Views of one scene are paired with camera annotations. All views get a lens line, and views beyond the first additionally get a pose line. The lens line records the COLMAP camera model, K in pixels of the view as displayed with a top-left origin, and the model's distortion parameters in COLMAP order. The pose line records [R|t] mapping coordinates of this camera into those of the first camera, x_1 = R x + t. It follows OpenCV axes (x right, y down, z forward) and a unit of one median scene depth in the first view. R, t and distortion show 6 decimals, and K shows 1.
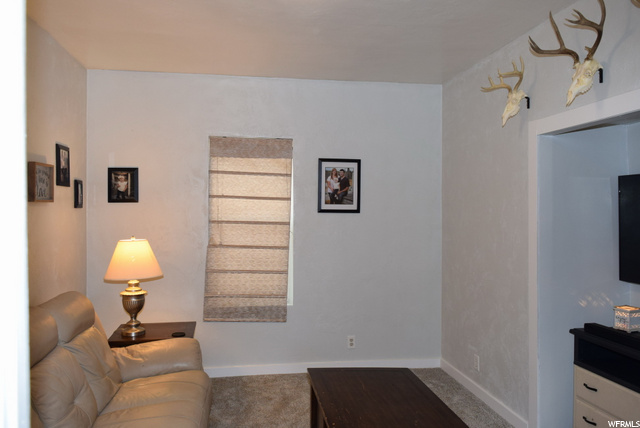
lens RADIAL K [[493.7, 0, 319.4], [0, 493.7, 209.5], [0, 0, 1]] dist [-0.011663, -0.017448]
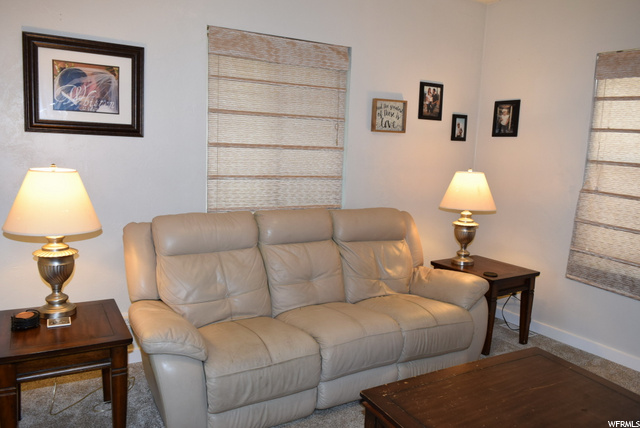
lens RADIAL K [[493.7, 0, 318.6], [0, 493.7, 209.7], [0, 0, 1]] dist [-0.011663, -0.017448]
pose [[0.358058, 0.135492, -0.923816, 0.380917], [-0.040030, 0.990733, 0.129791, 0.016670], [0.932841, -0.009492, 0.360163, 0.292034]]
